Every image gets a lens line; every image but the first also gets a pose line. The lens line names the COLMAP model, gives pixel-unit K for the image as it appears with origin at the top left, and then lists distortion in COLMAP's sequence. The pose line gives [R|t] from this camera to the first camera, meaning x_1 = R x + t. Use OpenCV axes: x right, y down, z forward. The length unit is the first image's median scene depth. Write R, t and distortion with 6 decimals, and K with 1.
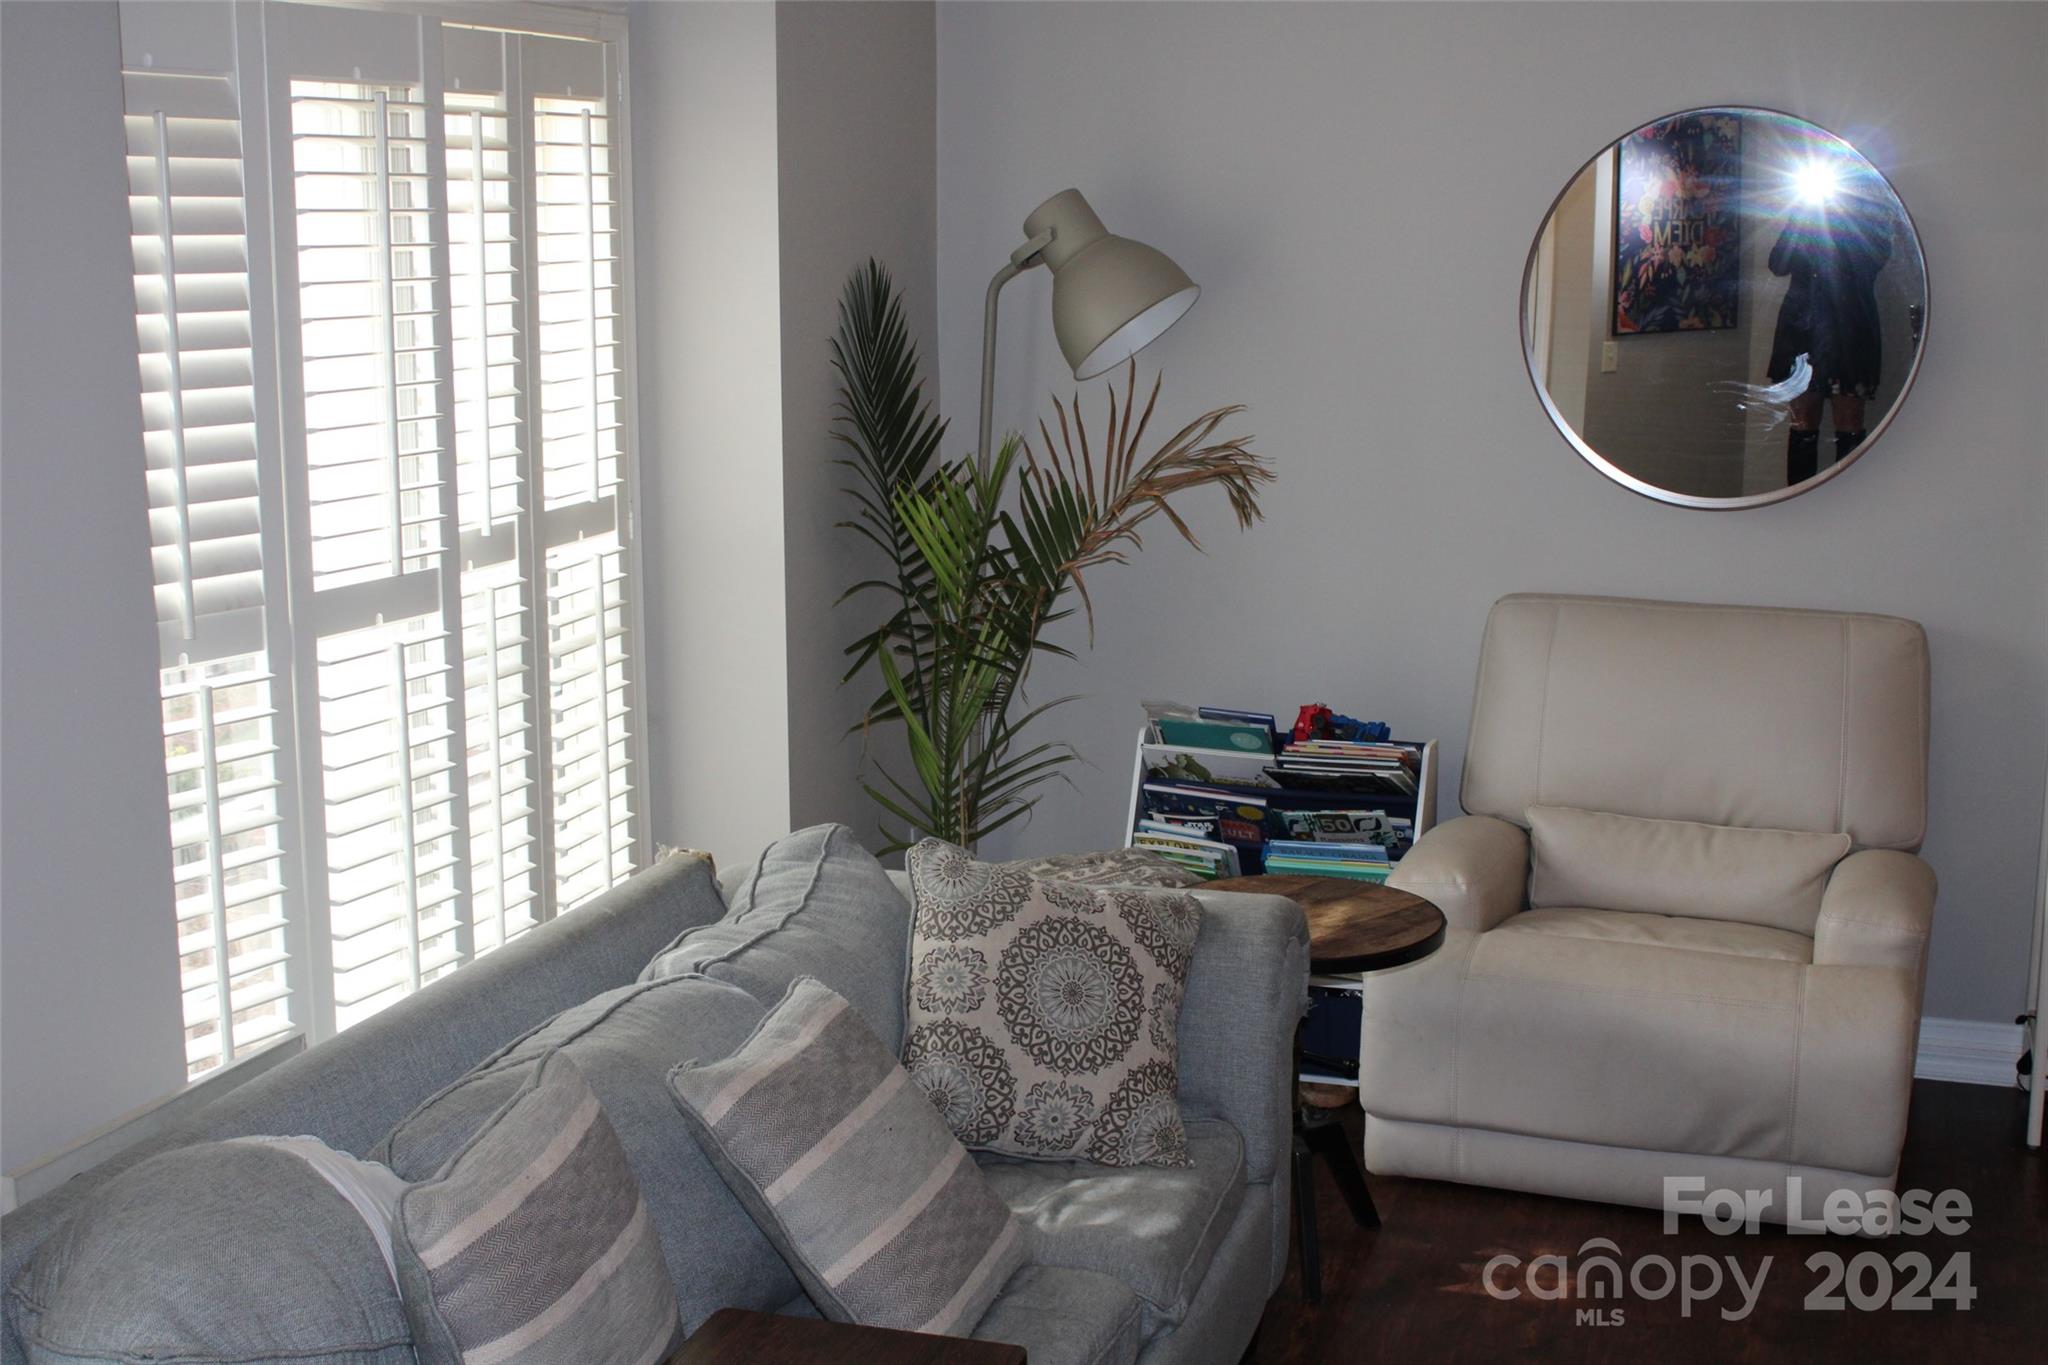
lens RADIAL K [[2573.7, 0, 1024.0], [0, 2573.7, 682.5], [0, 0, 1]] dist [-0.110628, 0.407999]
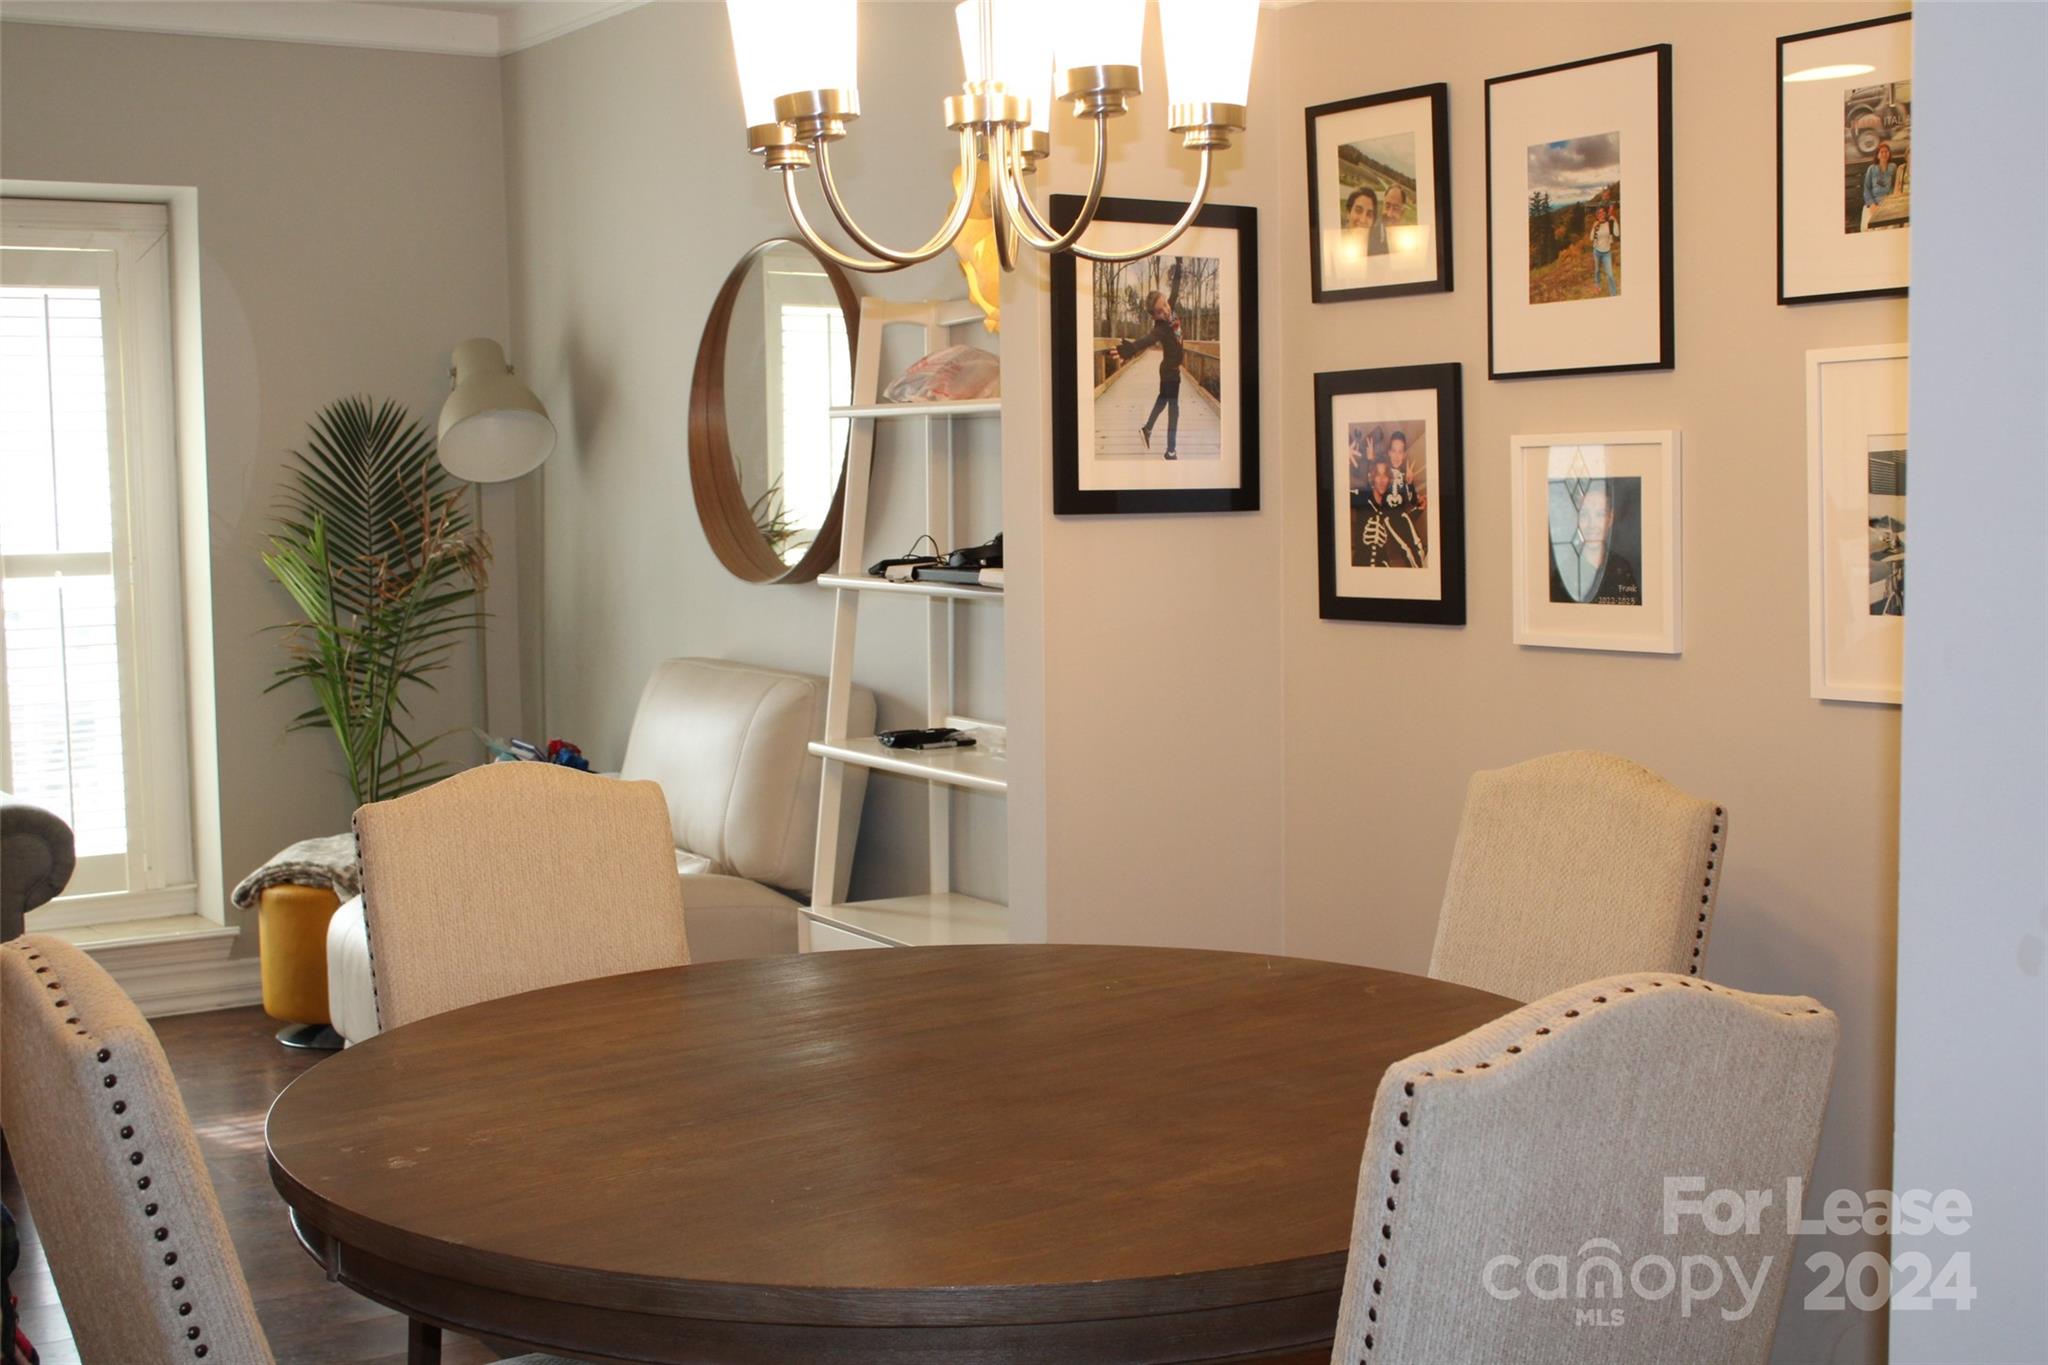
lens RADIAL K [[2573.7, 0, 1024.0], [0, 2573.7, 682.5], [0, 0, 1]] dist [-0.110628, 0.407999]
pose [[0.773760, 0.038705, -0.632296, 1.544819], [-0.098939, 0.993266, -0.060273, 0.050041], [0.625705, 0.109195, 0.772379, 0.257884]]
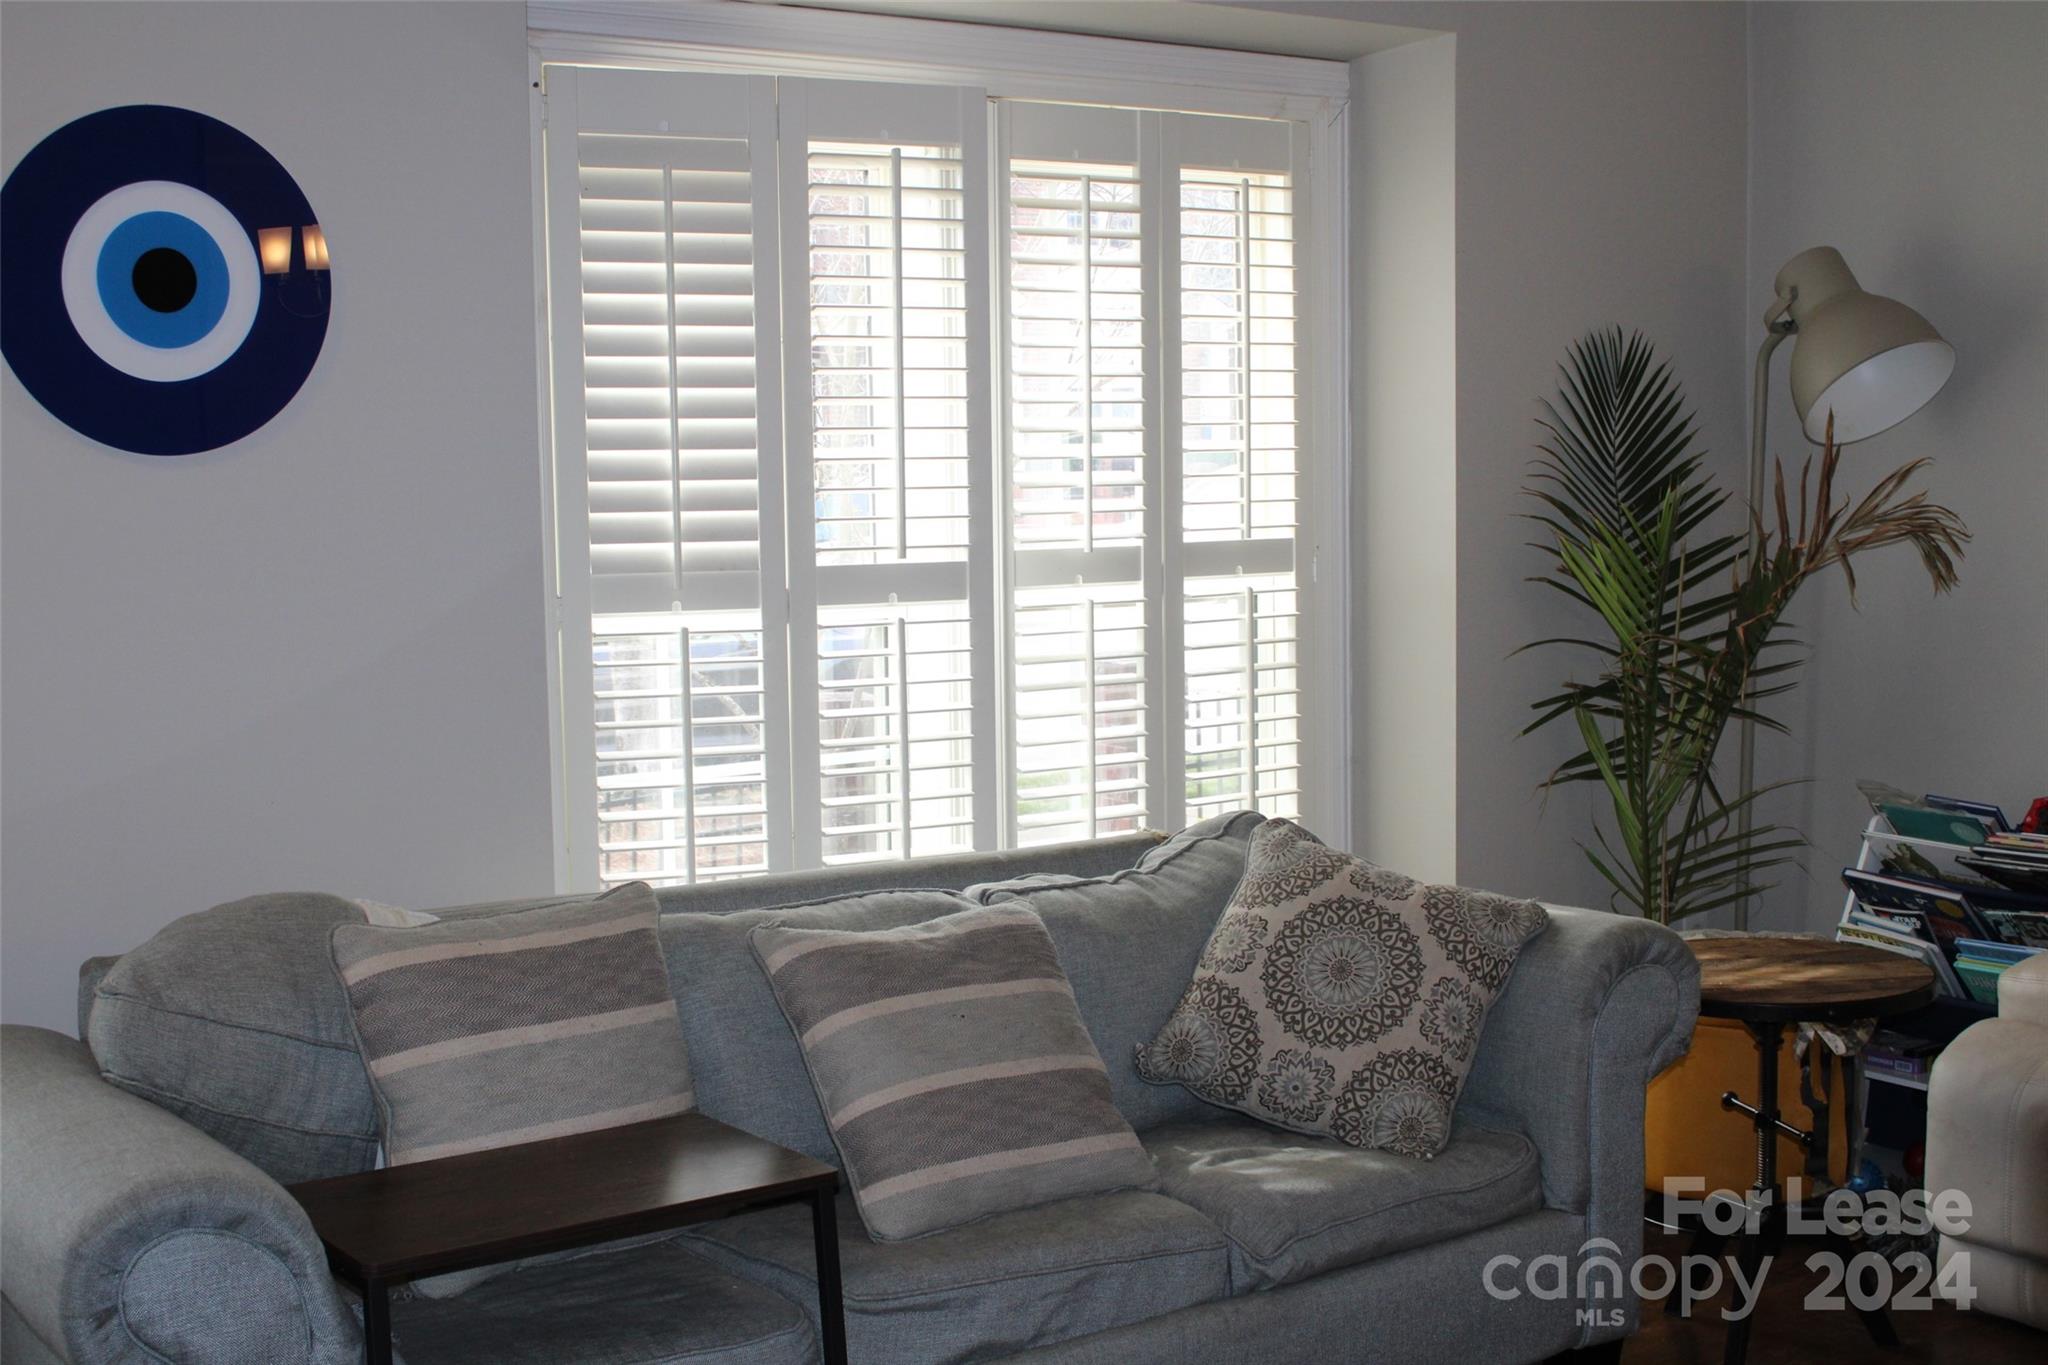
lens RADIAL K [[2573.7, 0, 1024.0], [0, 2573.7, 682.5], [0, 0, 1]] dist [-0.110628, 0.407999]
pose [[0.800032, 0.040744, -0.598573, 0.514238], [-0.095991, 0.993531, -0.060670, 0.081381], [0.592229, 0.105996, 0.798768, 0.109814]]
